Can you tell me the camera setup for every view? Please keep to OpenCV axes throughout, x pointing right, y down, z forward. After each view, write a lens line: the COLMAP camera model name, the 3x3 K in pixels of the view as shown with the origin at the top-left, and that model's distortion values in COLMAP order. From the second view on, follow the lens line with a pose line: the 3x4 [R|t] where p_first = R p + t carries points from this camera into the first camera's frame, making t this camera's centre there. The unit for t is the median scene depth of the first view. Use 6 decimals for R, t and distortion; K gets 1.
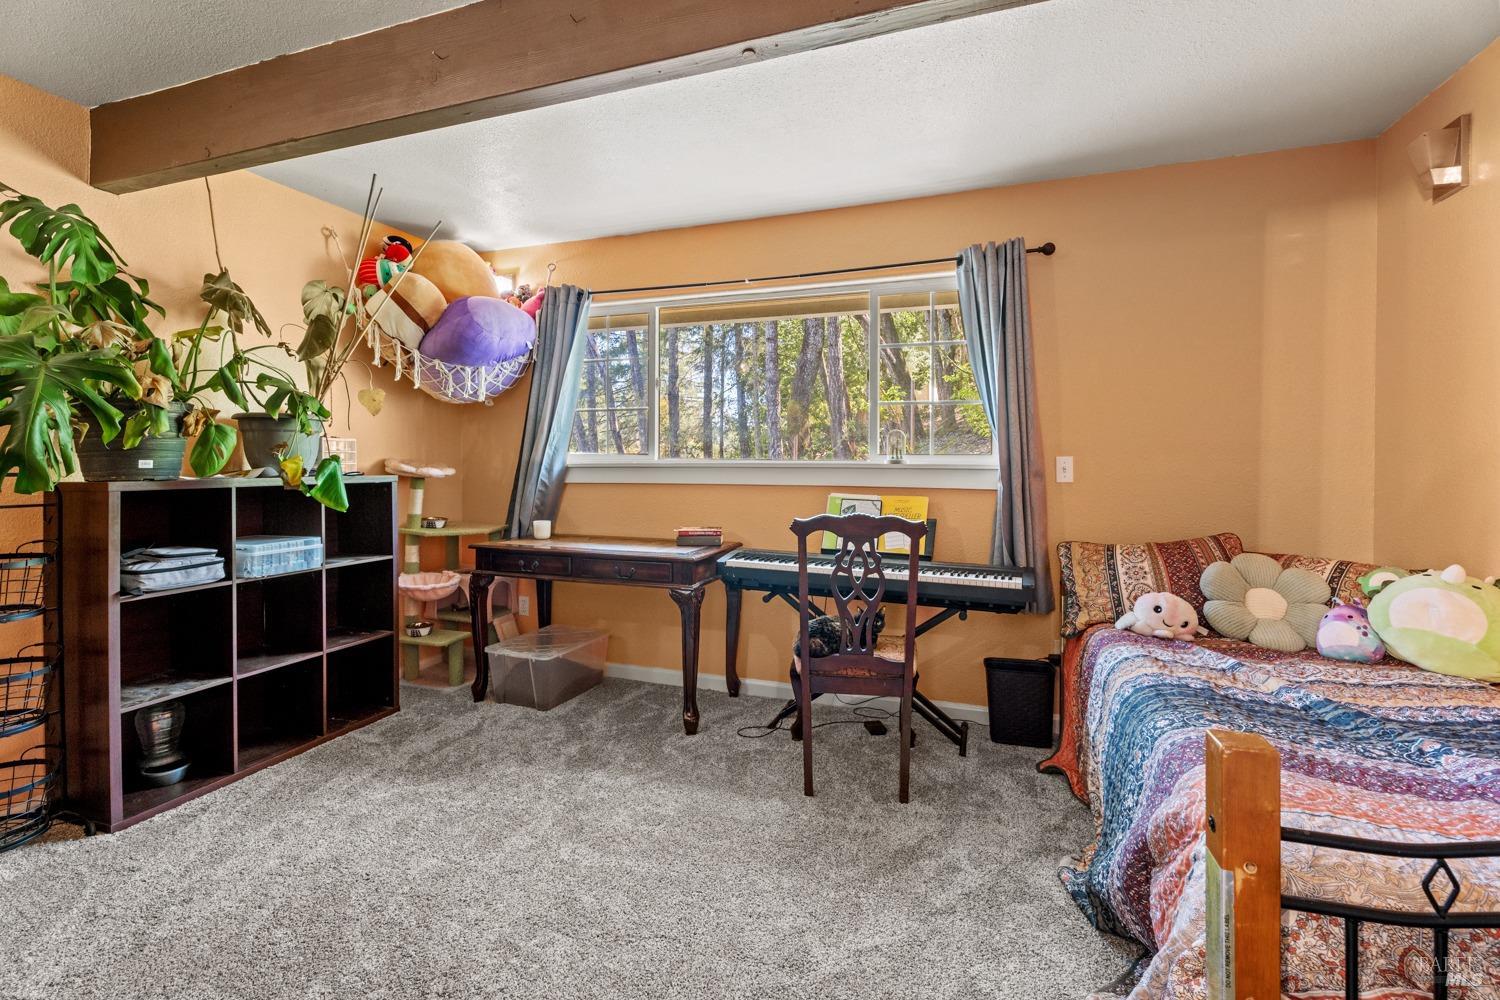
lens RADIAL K [[683.5, 0, 747.7], [0, 683.5, 472.0], [0, 0, 1]] dist [-0.001102, -0.000477]
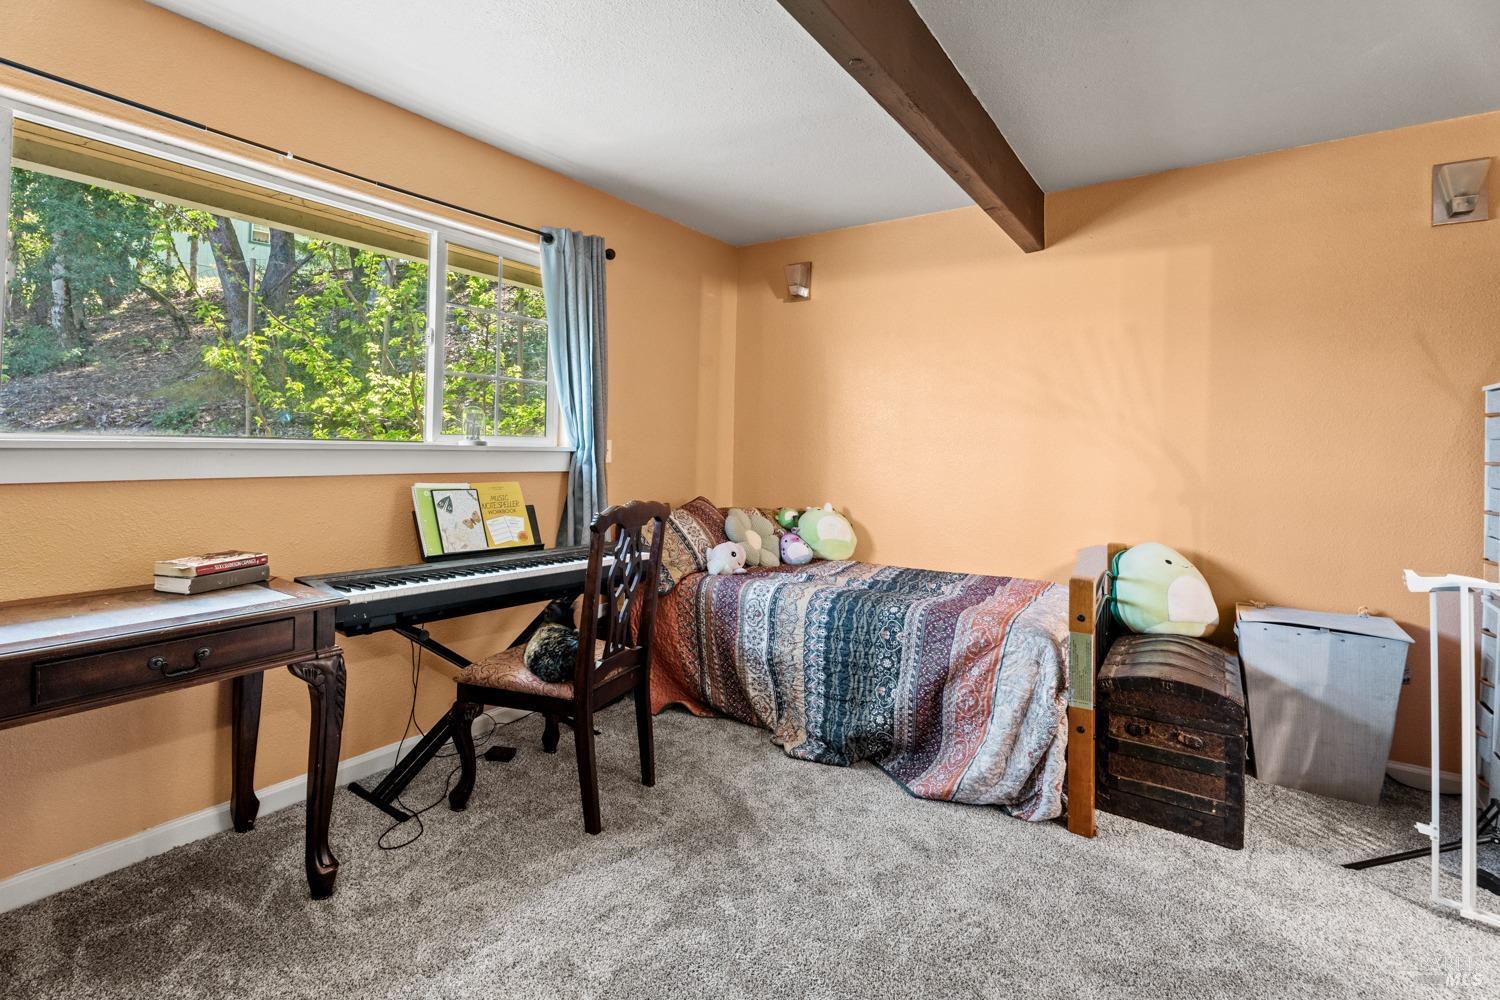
lens RADIAL K [[698.4, 0, 749.9], [0, 698.4, 438.4], [0, 0, 1]] dist [0.000586, -0.000168]
pose [[0.250269, 0.013329, 0.968085, -0.647562], [-0.002848, 0.999911, -0.013031, -0.012403], [-0.968172, 0.000504, 0.250284, 0.528942]]
